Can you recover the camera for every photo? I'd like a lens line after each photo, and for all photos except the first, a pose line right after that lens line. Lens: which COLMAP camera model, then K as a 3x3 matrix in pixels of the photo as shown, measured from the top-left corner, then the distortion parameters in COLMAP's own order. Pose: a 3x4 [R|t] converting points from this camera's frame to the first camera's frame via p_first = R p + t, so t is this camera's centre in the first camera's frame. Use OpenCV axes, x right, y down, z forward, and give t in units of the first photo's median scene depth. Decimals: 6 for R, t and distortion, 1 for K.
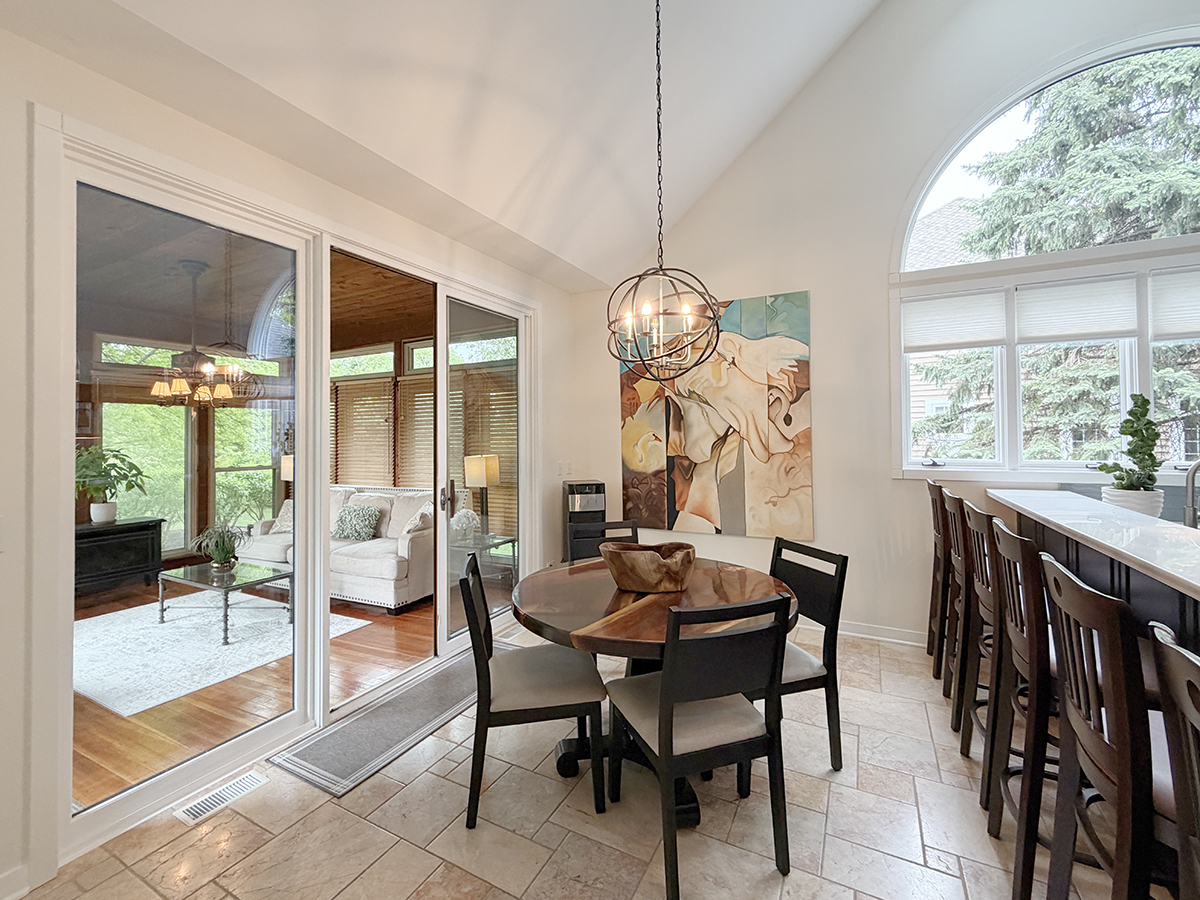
lens RADIAL K [[522.1, 0, 595.9], [0, 522.1, 403.7], [0, 0, 1]] dist [0.001848, -0.000071]
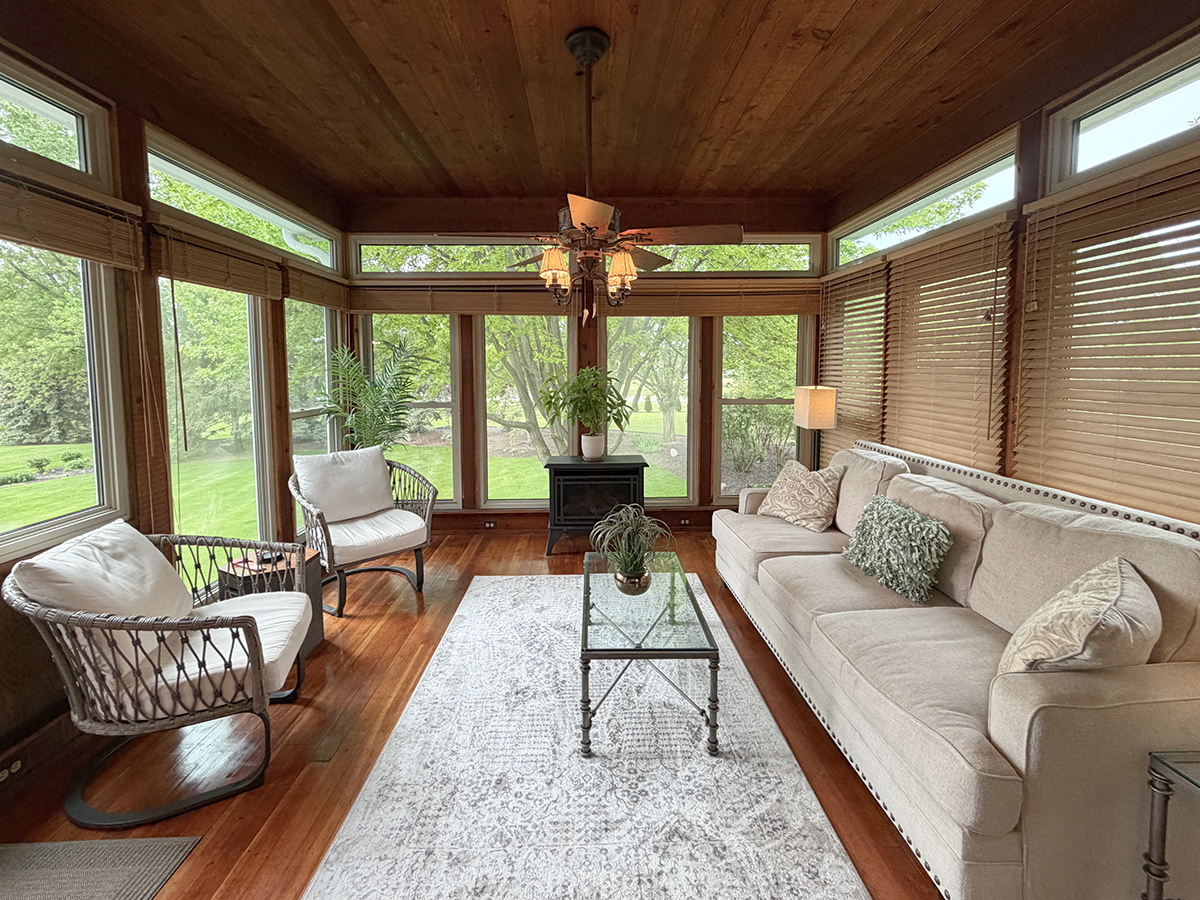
lens RADIAL K [[522.1, 0, 595.9], [0, 522.1, 403.7], [0, 0, 1]] dist [0.001848, -0.000071]
pose [[0.491637, 0.073210, -0.867717, -0.193675], [0.045630, 0.992925, 0.109628, 0.044971], [0.869604, -0.093491, 0.484818, 0.540931]]
